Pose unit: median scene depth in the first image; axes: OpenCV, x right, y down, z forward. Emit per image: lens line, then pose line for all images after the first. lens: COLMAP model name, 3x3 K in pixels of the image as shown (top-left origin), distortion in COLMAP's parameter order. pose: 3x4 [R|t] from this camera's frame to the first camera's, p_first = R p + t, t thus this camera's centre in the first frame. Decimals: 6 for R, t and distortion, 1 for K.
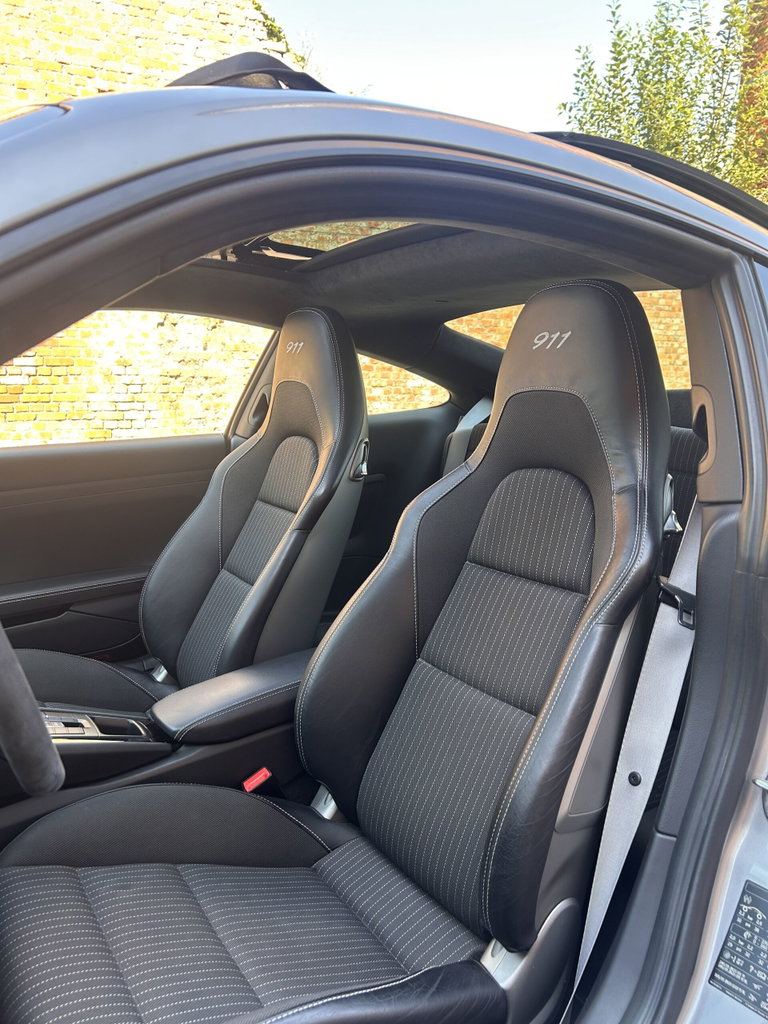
lens RADIAL K [[770.6, 0, 391.1], [0, 770.6, 513.8], [0, 0, 1]] dist [0.048771, -0.060348]
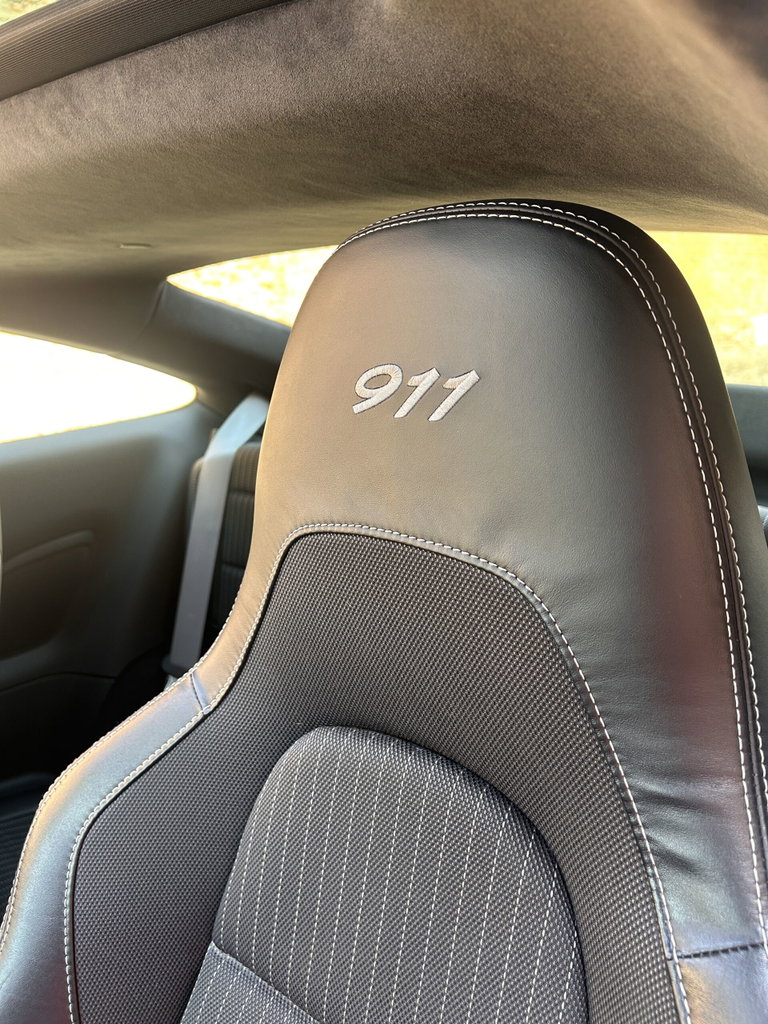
lens RADIAL K [[770.6, 0, 391.1], [0, 770.6, 513.8], [0, 0, 1]] dist [0.048771, -0.060348]
pose [[0.961720, -0.082848, 0.261212, 0.108125], [0.061387, 0.994112, 0.089287, -0.197615], [-0.267071, -0.069834, 0.961143, 0.670051]]
